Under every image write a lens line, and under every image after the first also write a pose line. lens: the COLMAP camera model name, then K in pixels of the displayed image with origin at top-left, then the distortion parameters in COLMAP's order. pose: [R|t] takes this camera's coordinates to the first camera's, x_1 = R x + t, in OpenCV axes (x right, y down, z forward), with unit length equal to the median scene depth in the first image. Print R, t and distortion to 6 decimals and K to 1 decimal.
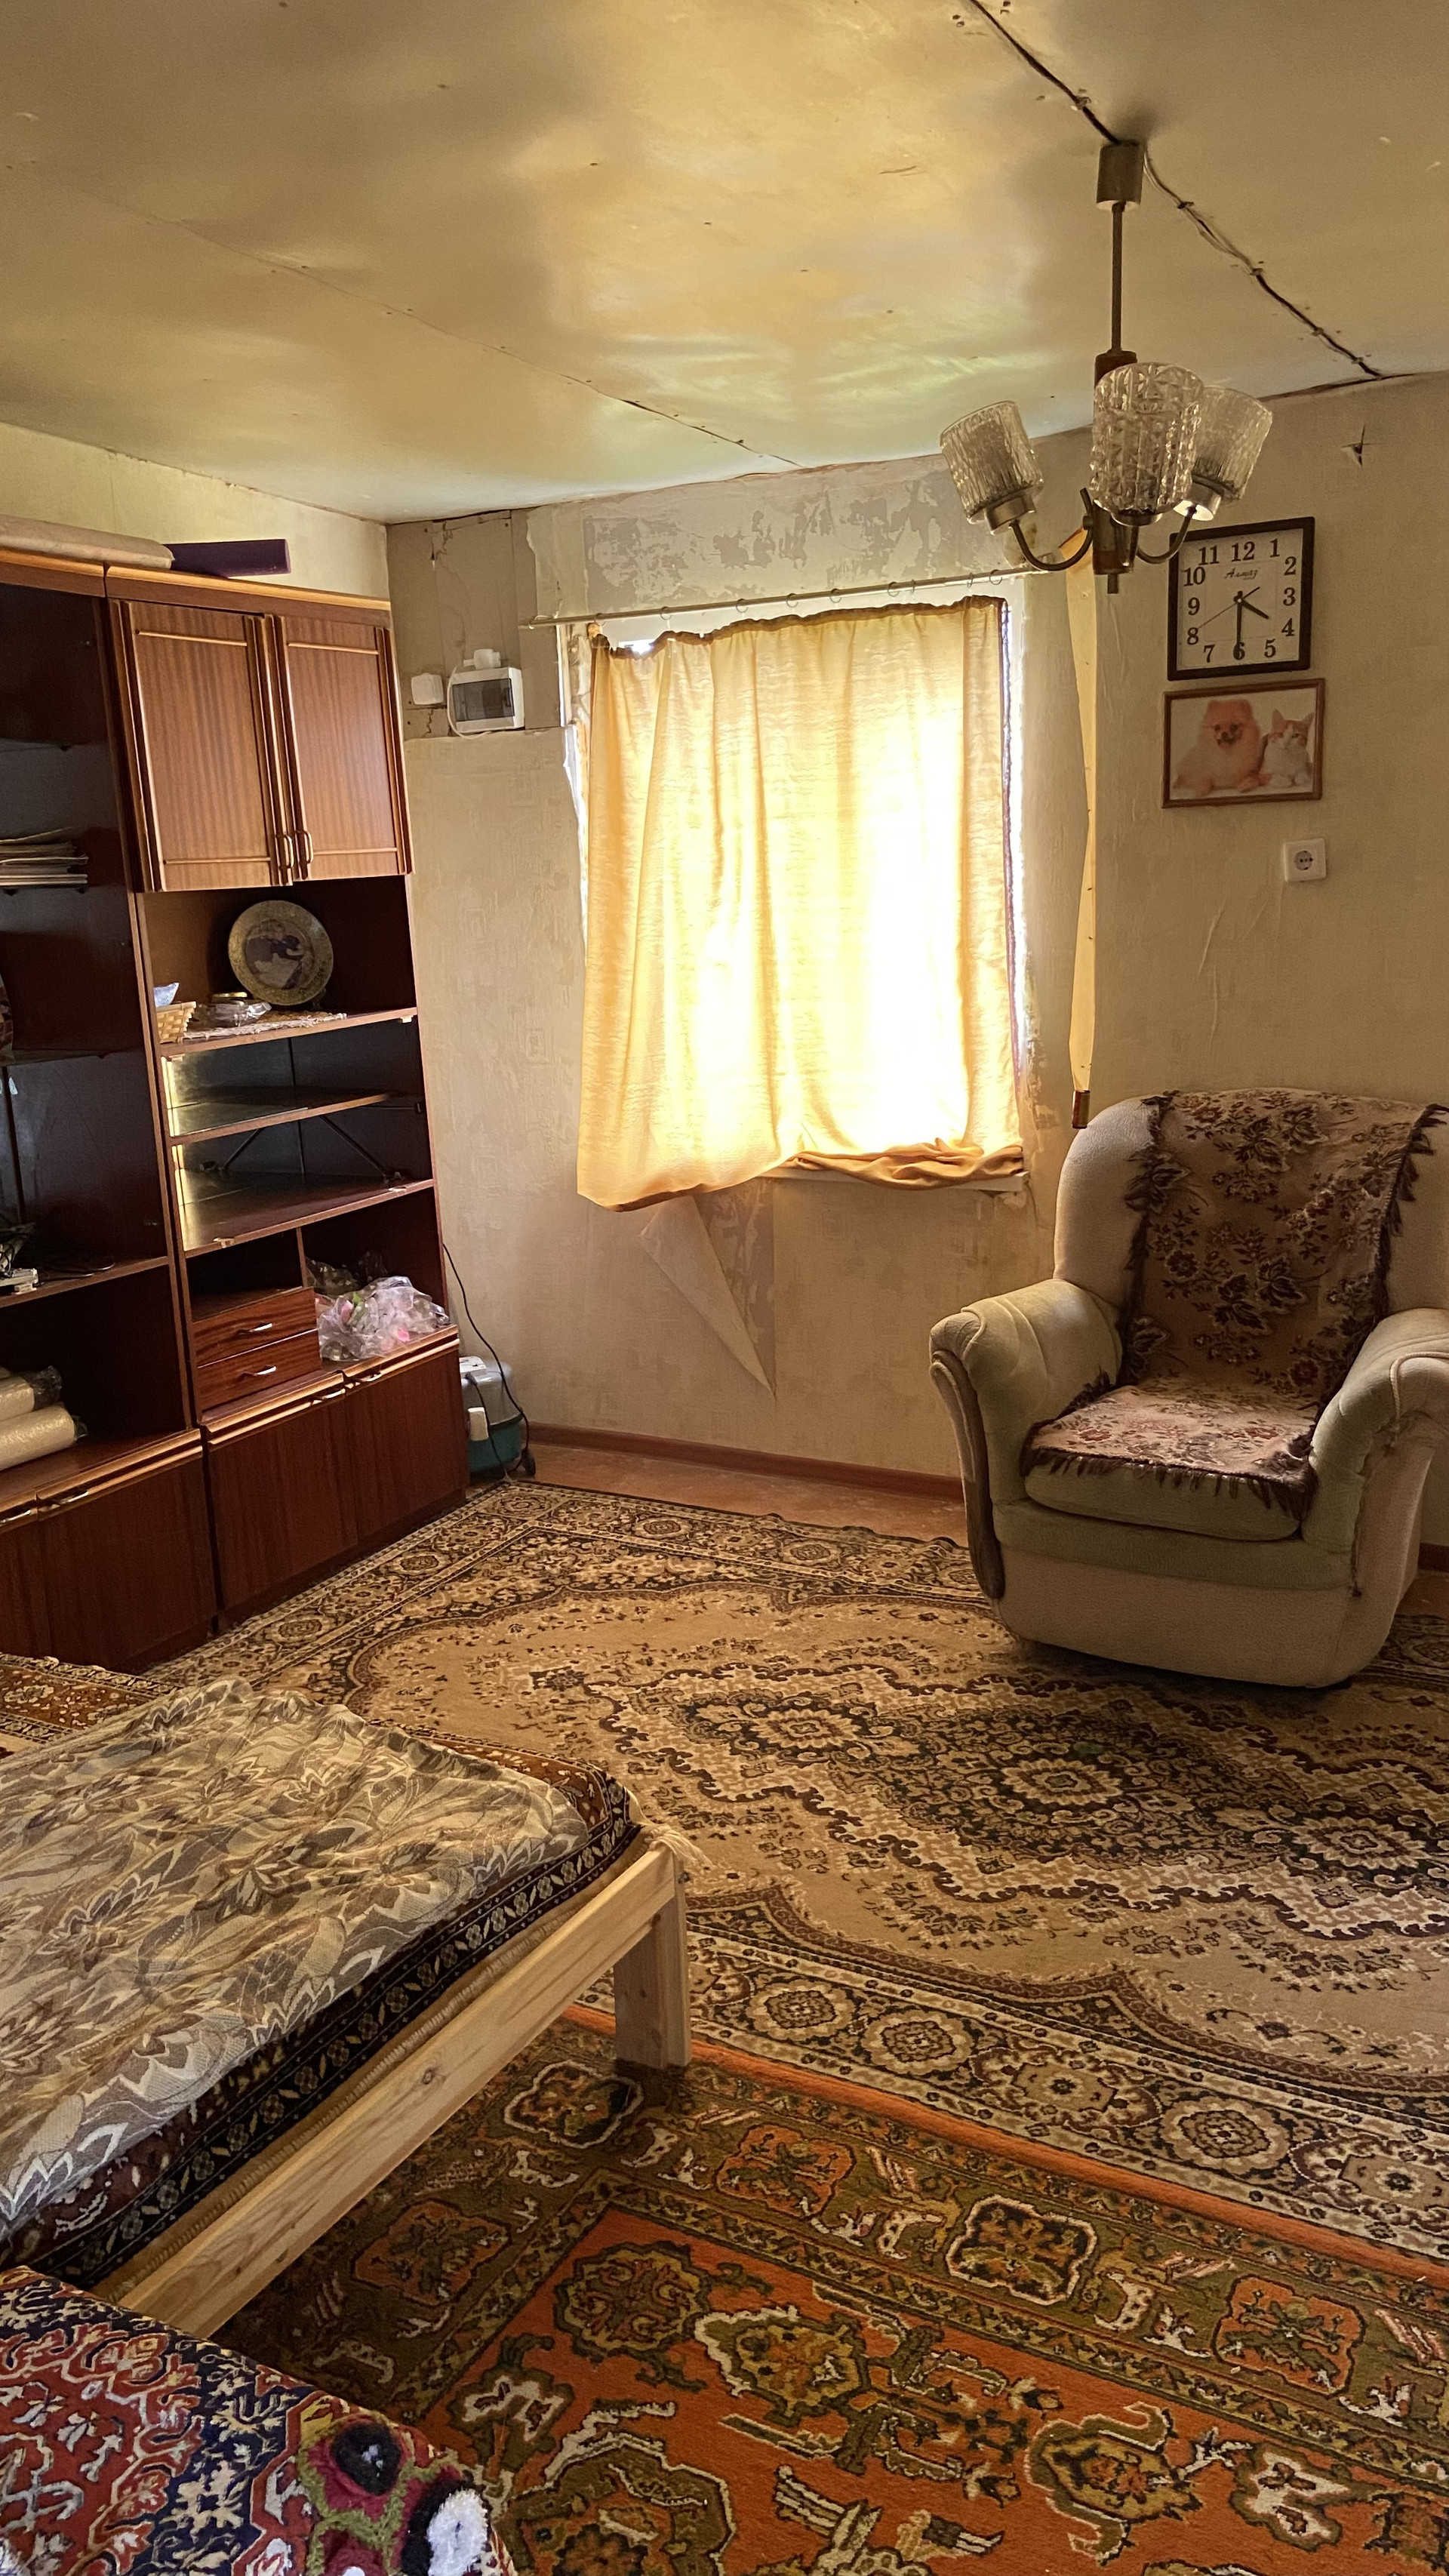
lens RADIAL K [[2050.8, 0, 724.5], [0, 2050.8, 1288.0], [0, 0, 1]] dist [0.069667, -0.065374]
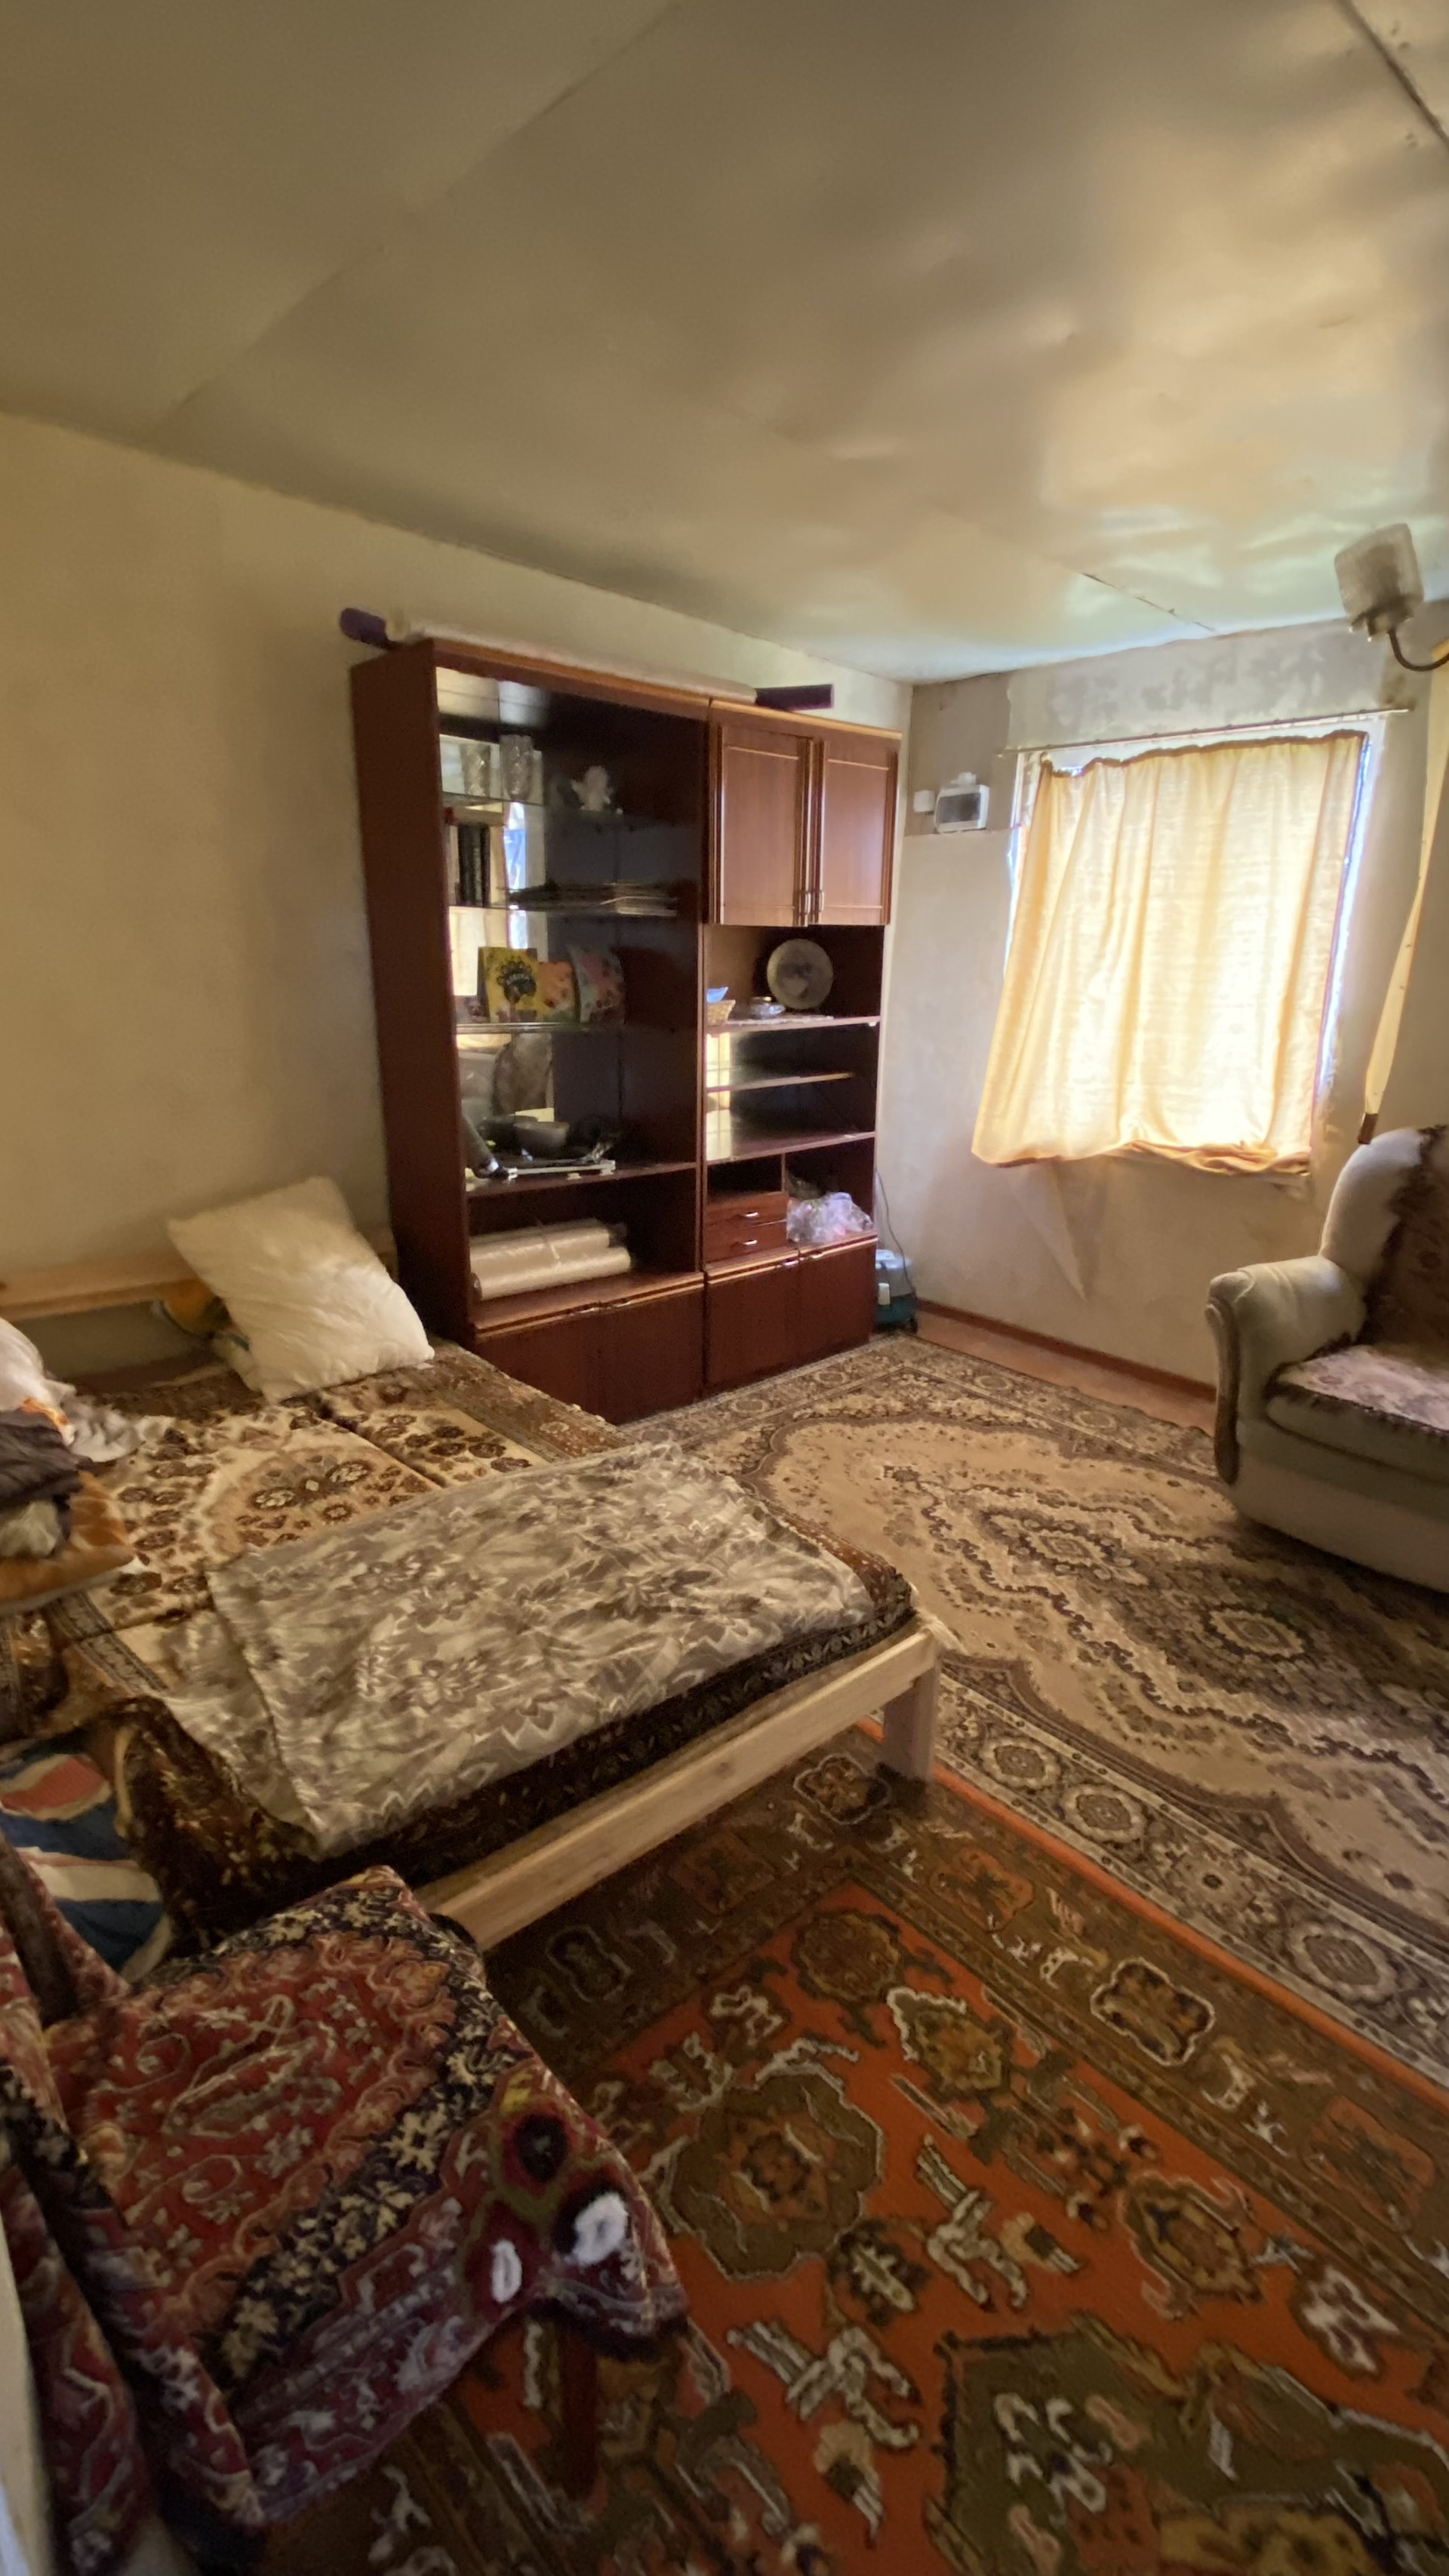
lens RADIAL K [[1234.1, 0, 673.4], [0, 1234.1, 1297.4], [0, 0, 1]] dist [0.086857, -0.122682]
pose [[0.941806, 0.151566, -0.300048, 0.016239], [-0.126833, 0.986832, 0.100378, -0.007455], [0.311311, -0.056481, 0.948628, 0.110796]]
